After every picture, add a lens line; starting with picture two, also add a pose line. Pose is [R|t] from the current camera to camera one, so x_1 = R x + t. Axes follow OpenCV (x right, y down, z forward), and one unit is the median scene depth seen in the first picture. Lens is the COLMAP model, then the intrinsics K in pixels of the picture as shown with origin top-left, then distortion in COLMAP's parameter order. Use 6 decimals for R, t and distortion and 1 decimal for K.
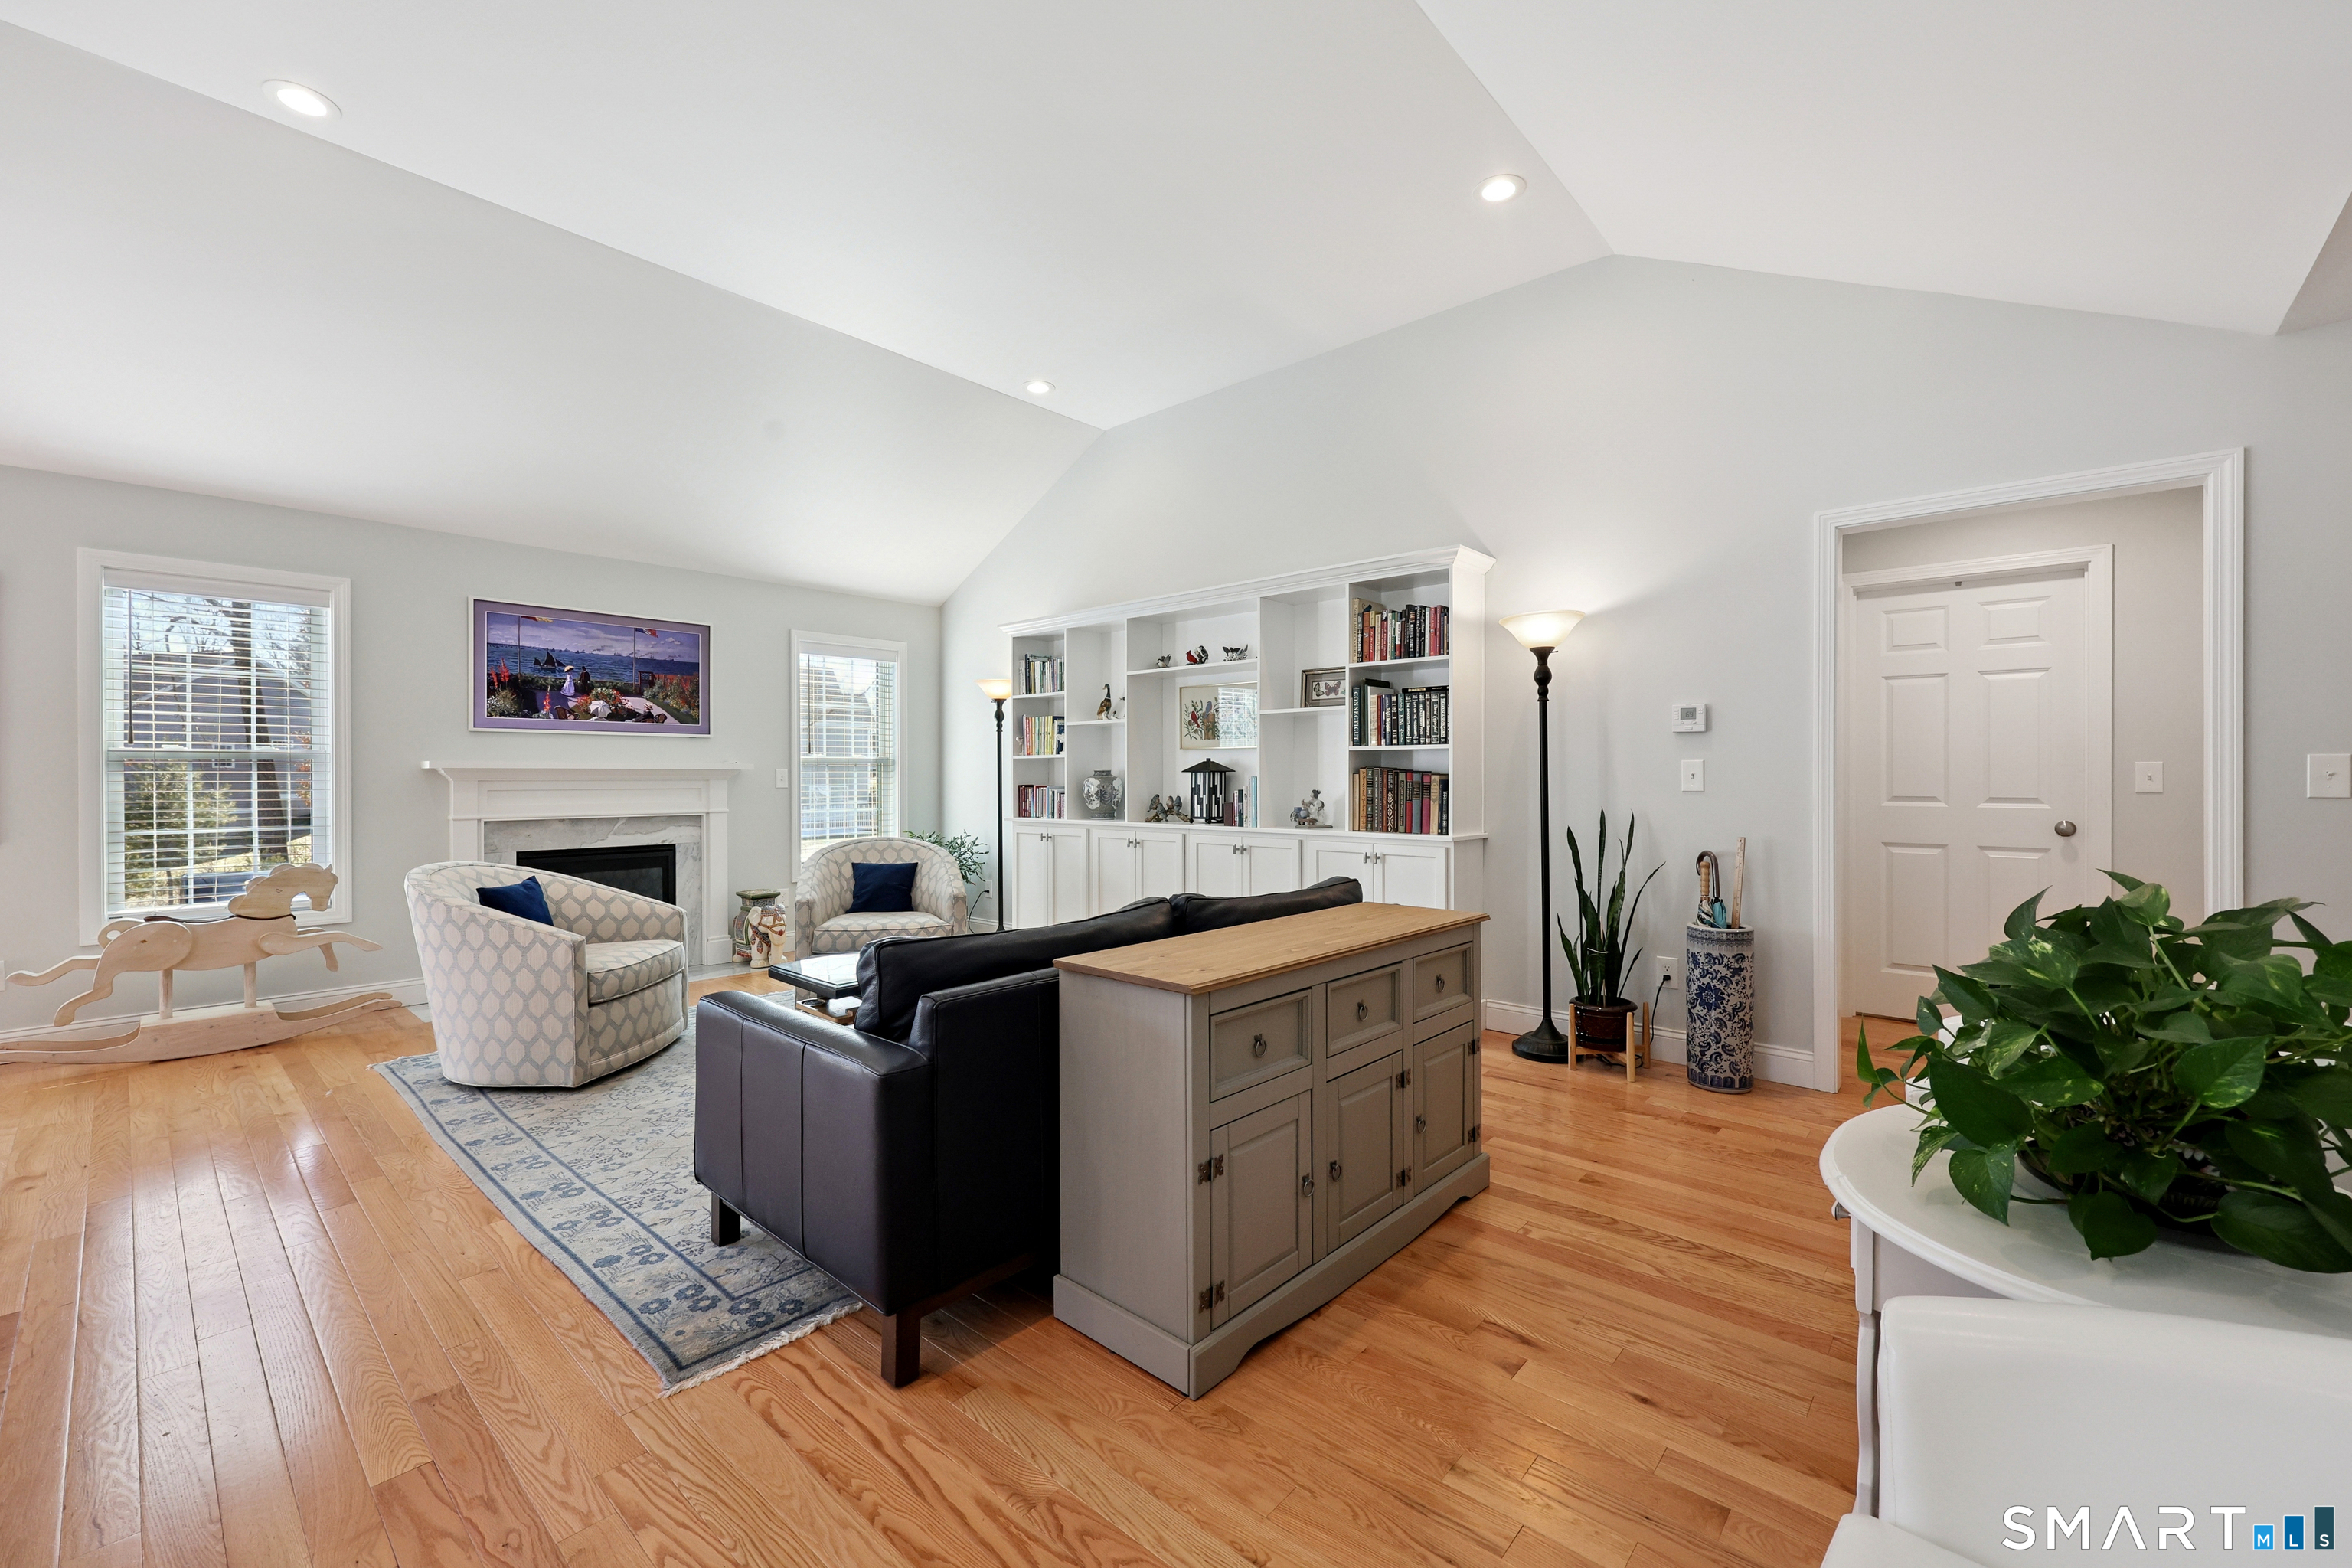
lens RADIAL K [[949.0, 0, 1189.8], [0, 949.0, 777.5], [0, 0, 1]] dist [0.001391, 0.000203]
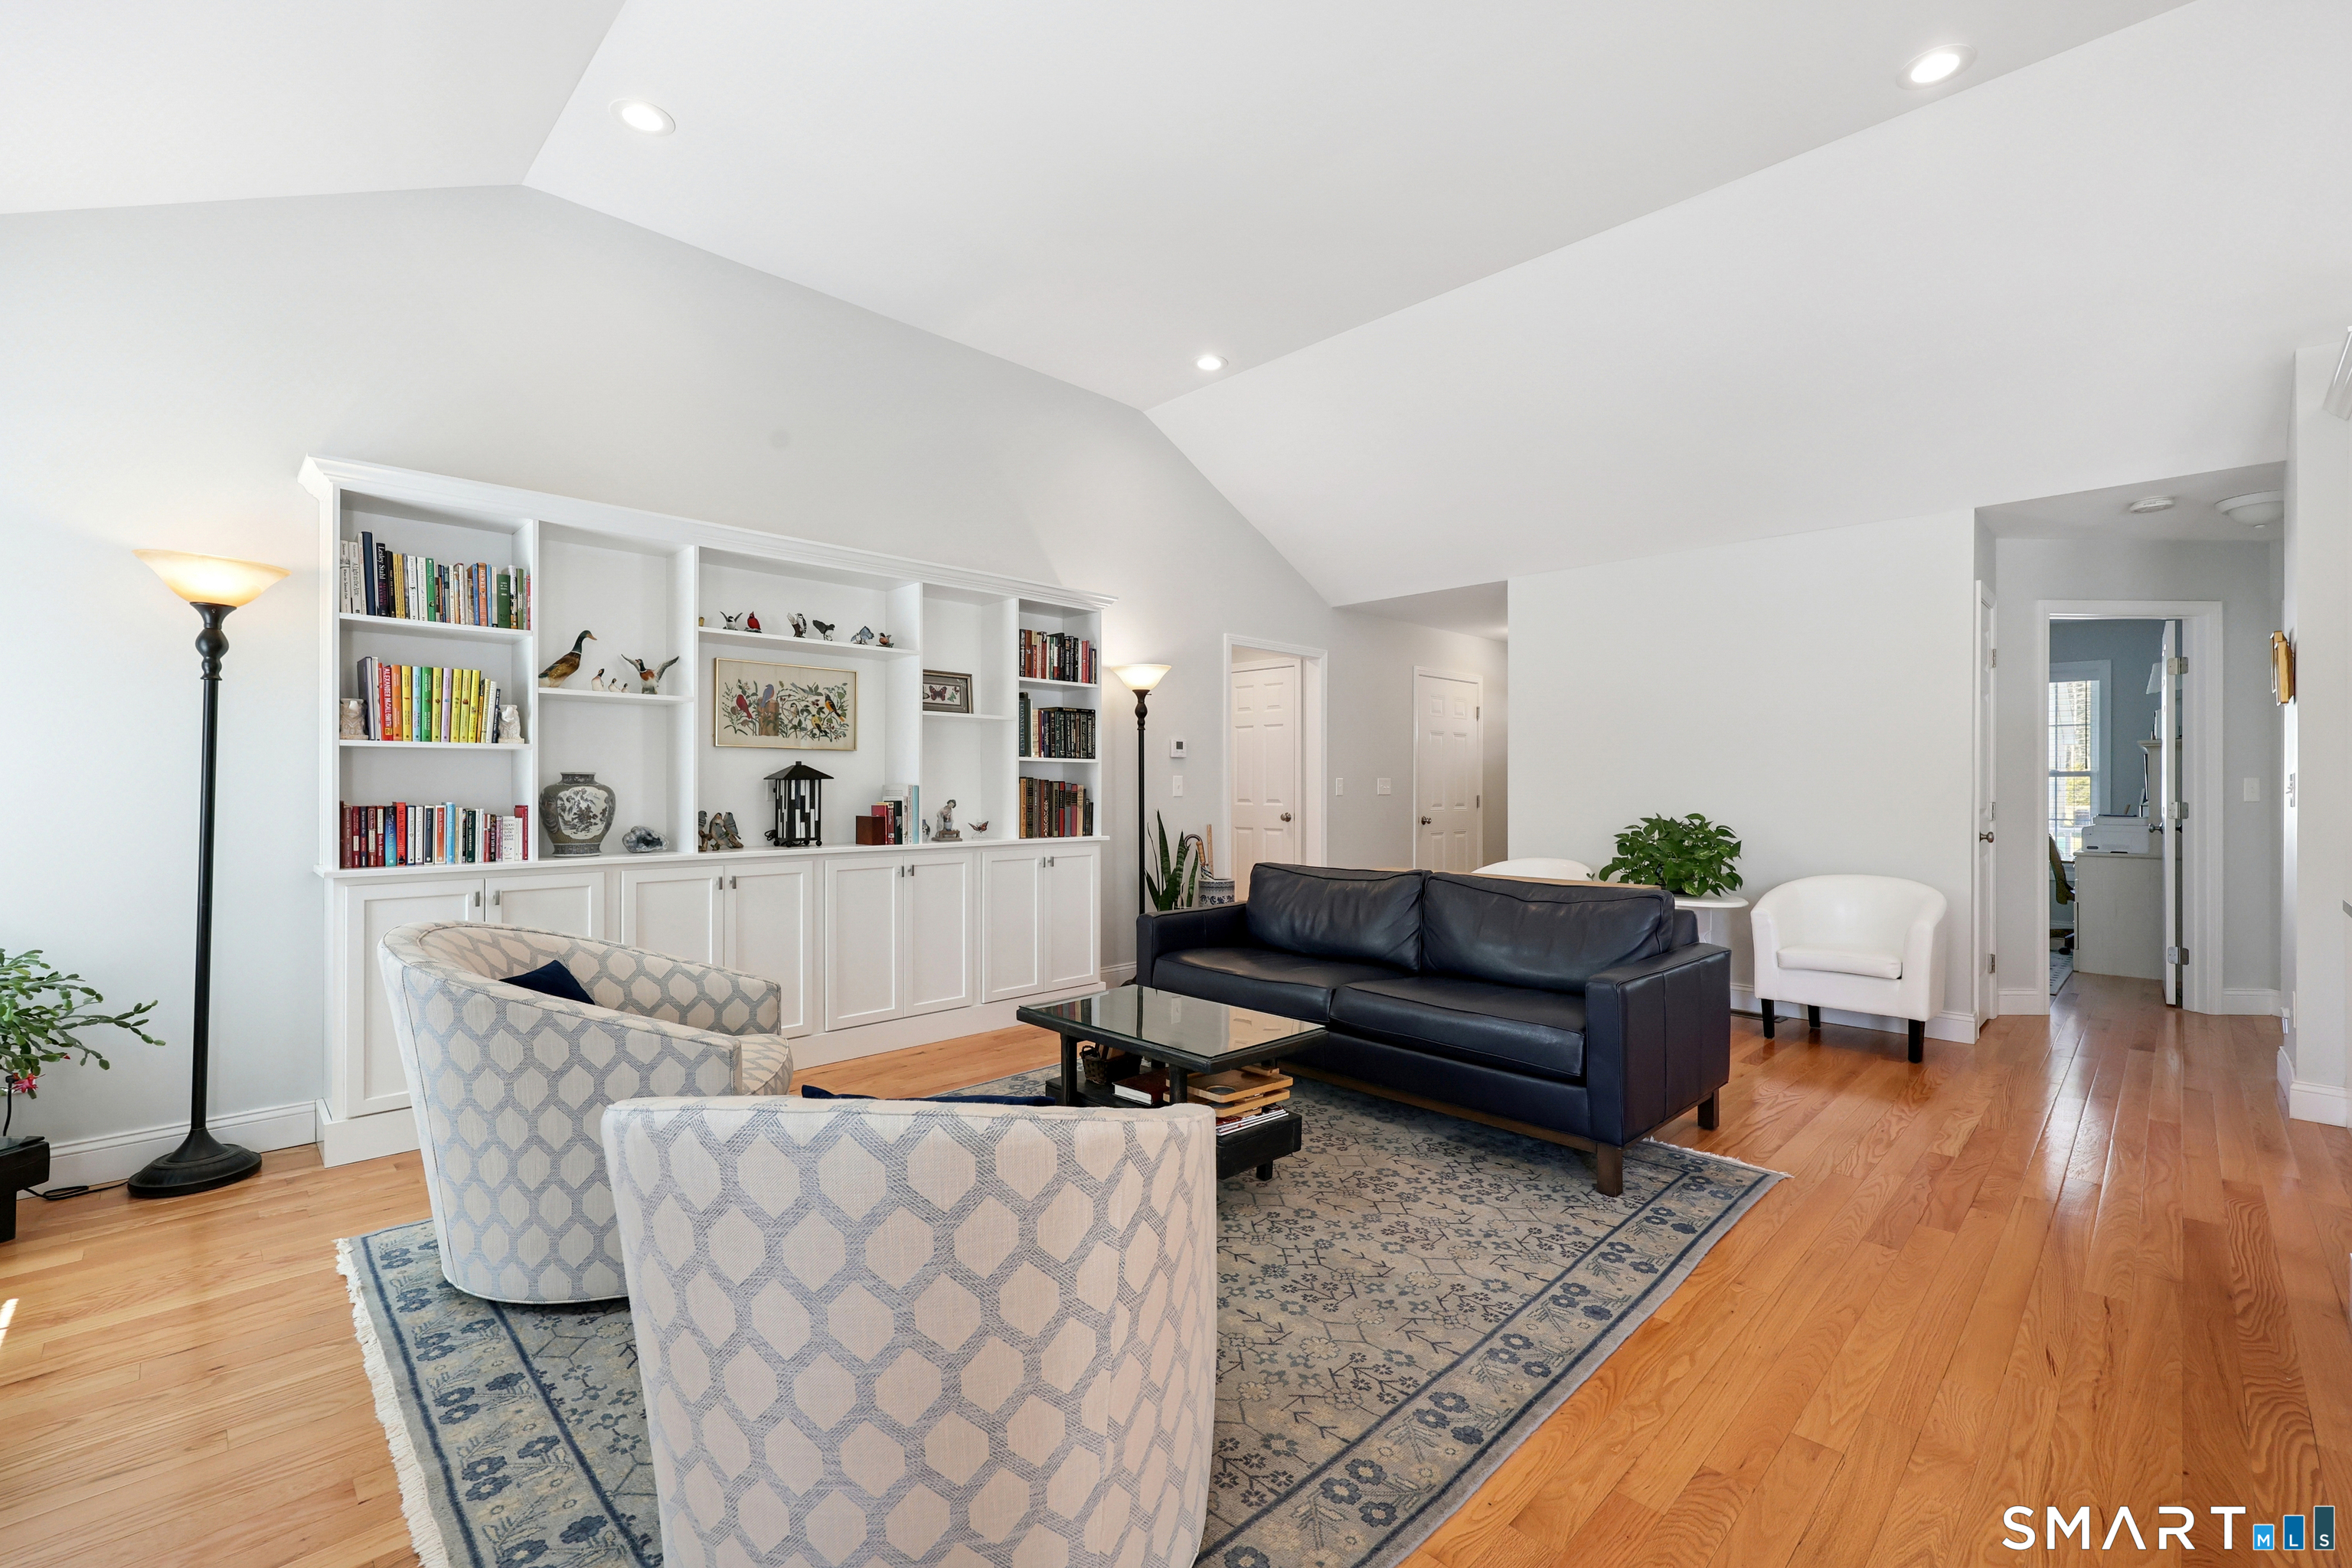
lens RADIAL K [[997.1, 0, 1177.6], [0, 997.1, 788.3], [0, 0, 1]] dist [-0.001400, 0.000142]
pose [[0.066160, 0.003951, 0.997801, -0.778207], [0.001997, 0.999990, -0.004092, 0.005456], [-0.997807, 0.002264, 0.066151, 0.654090]]
